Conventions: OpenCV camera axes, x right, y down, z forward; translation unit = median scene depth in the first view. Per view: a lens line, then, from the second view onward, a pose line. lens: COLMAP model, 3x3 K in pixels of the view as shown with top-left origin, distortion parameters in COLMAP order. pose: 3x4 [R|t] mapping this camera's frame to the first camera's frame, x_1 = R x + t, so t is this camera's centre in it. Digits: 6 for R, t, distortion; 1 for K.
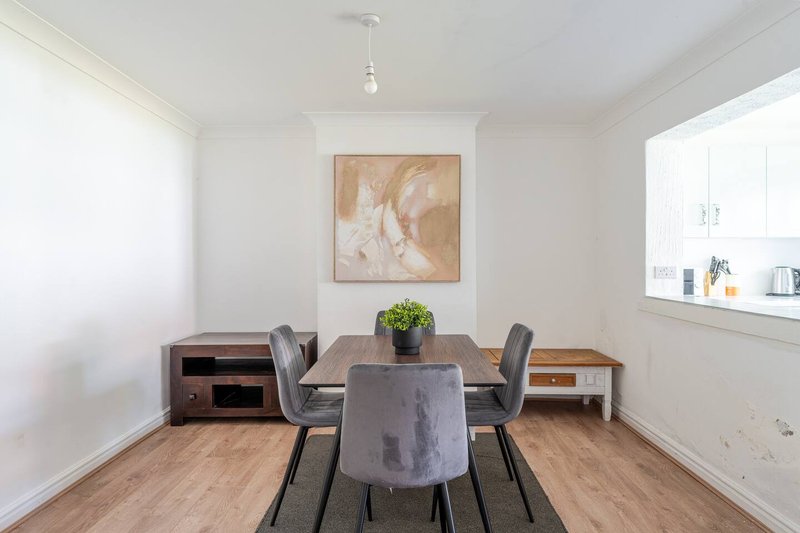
lens RADIAL K [[478.9, 0, 402.1], [0, 478.9, 254.4], [0, 0, 1]] dist [-0.001926, -0.000624]
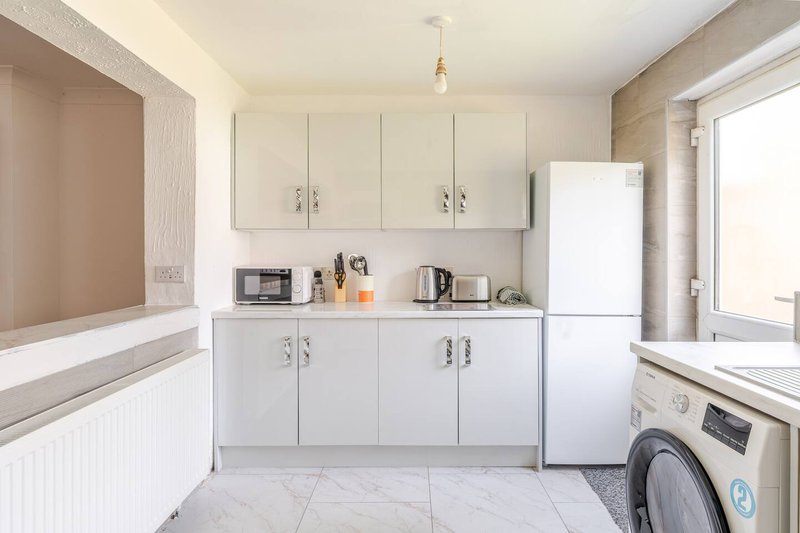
lens RADIAL K [[455.8, 0, 415.1], [0, 455.8, 252.5], [0, 0, 1]] dist [-0.000786, 0.000256]
pose [[0.999834, 0.002296, 0.018055, 0.785952], [-0.002430, 0.999970, 0.007376, -0.002290], [-0.018038, -0.007419, 0.999810, 0.245227]]
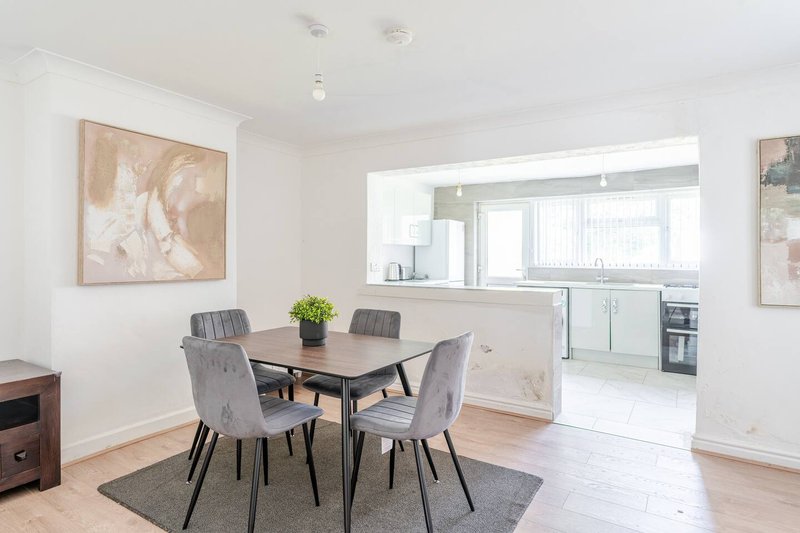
lens RADIAL K [[456.2, 0, 398.4], [0, 456.2, 250.9], [0, 0, 1]] dist [0.001321, 0.000411]
pose [[0.532506, 0.016804, 0.846260, -0.489697], [-0.014300, 0.999839, -0.010855, 0.002835], [-0.846306, -0.006321, 0.532660, 0.187314]]
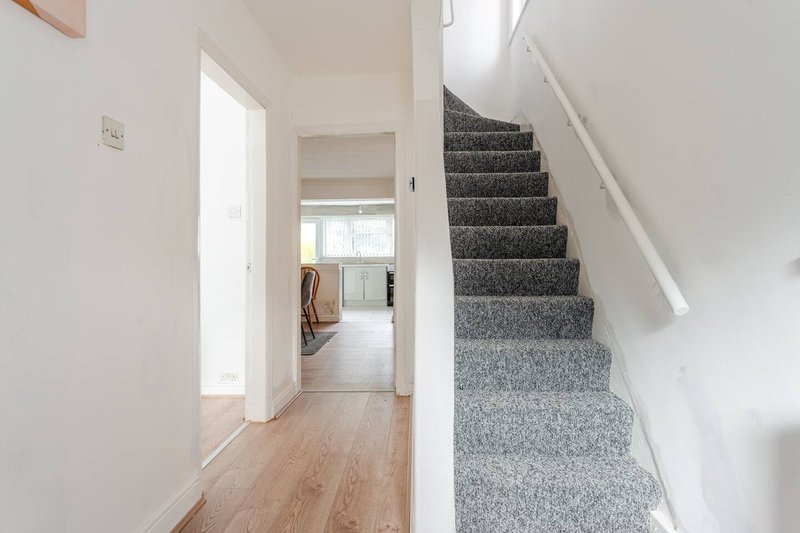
lens RADIAL K [[478.9, 0, 402.1], [0, 478.9, 254.4], [0, 0, 1]] dist [-0.001926, -0.000624]
pose [[0.068648, 0.010710, 0.997583, -1.712024], [-0.000857, 0.999943, -0.010676, 0.050812], [-0.997641, -0.000122, 0.068654, -0.027694]]
